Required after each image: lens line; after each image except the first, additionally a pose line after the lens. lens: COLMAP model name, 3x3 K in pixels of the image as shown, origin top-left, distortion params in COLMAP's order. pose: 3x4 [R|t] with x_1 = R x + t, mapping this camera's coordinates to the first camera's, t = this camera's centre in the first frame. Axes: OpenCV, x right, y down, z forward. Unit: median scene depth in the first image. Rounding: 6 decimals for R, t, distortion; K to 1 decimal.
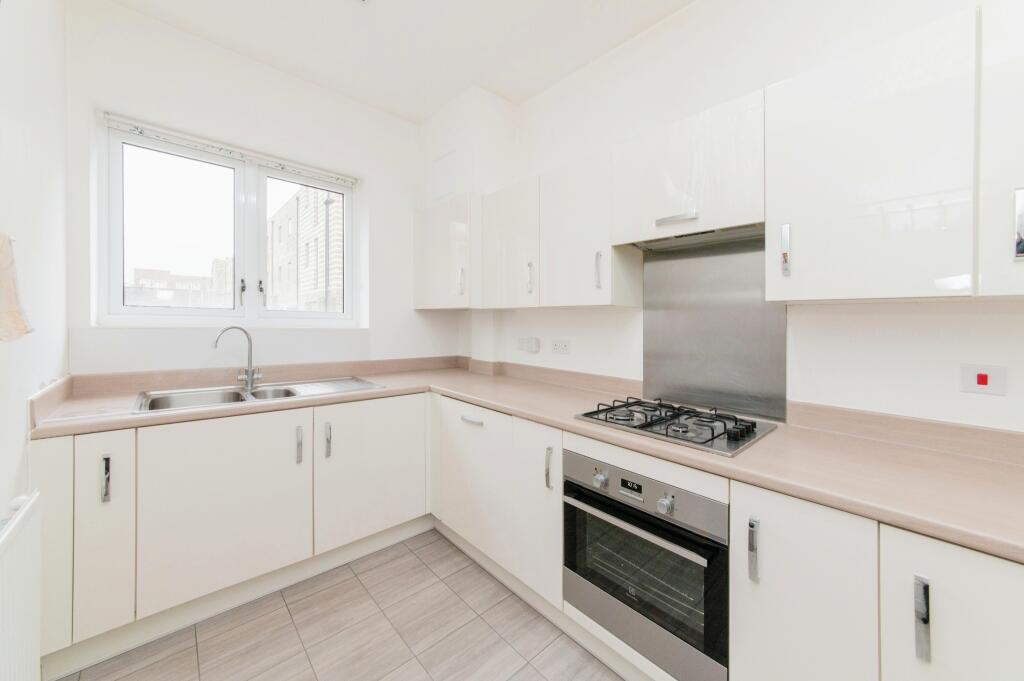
lens RADIAL K [[381.3, 0, 513.2], [0, 381.3, 332.3], [0, 0, 1]] dist [0.000807, 0.000170]
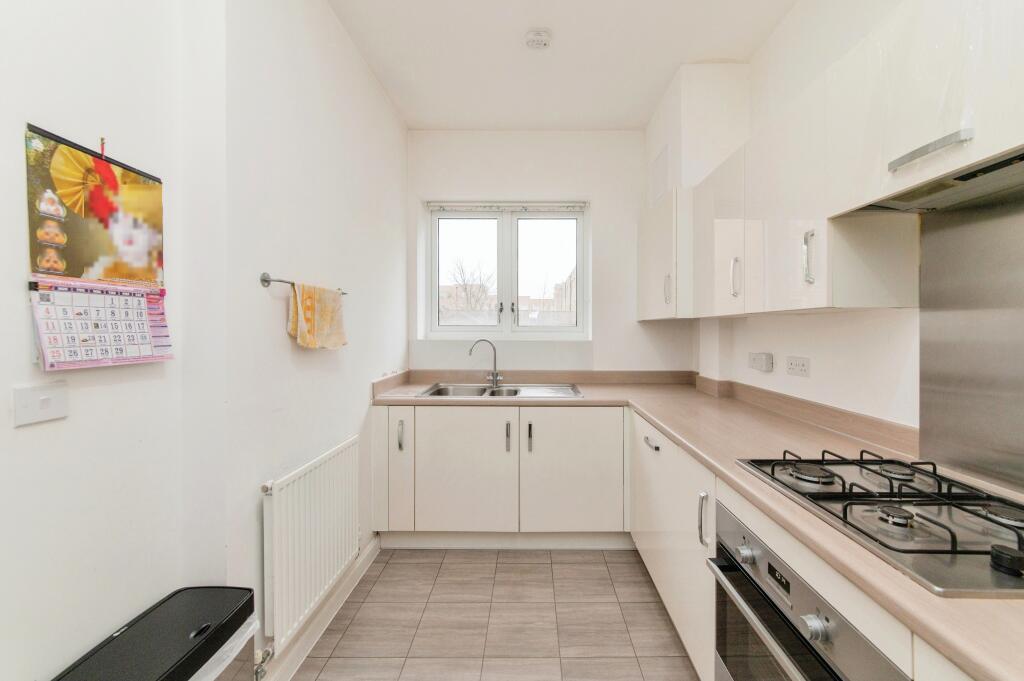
lens RADIAL K [[378.1, 0, 519.0], [0, 378.1, 342.8], [0, 0, 1]] dist [-0.001418, -0.000075]
pose [[0.734850, 0.004790, -0.678212, 0.260267], [-0.004415, 0.999988, 0.002280, -0.007274], [0.678215, 0.001319, 0.734862, 0.122777]]
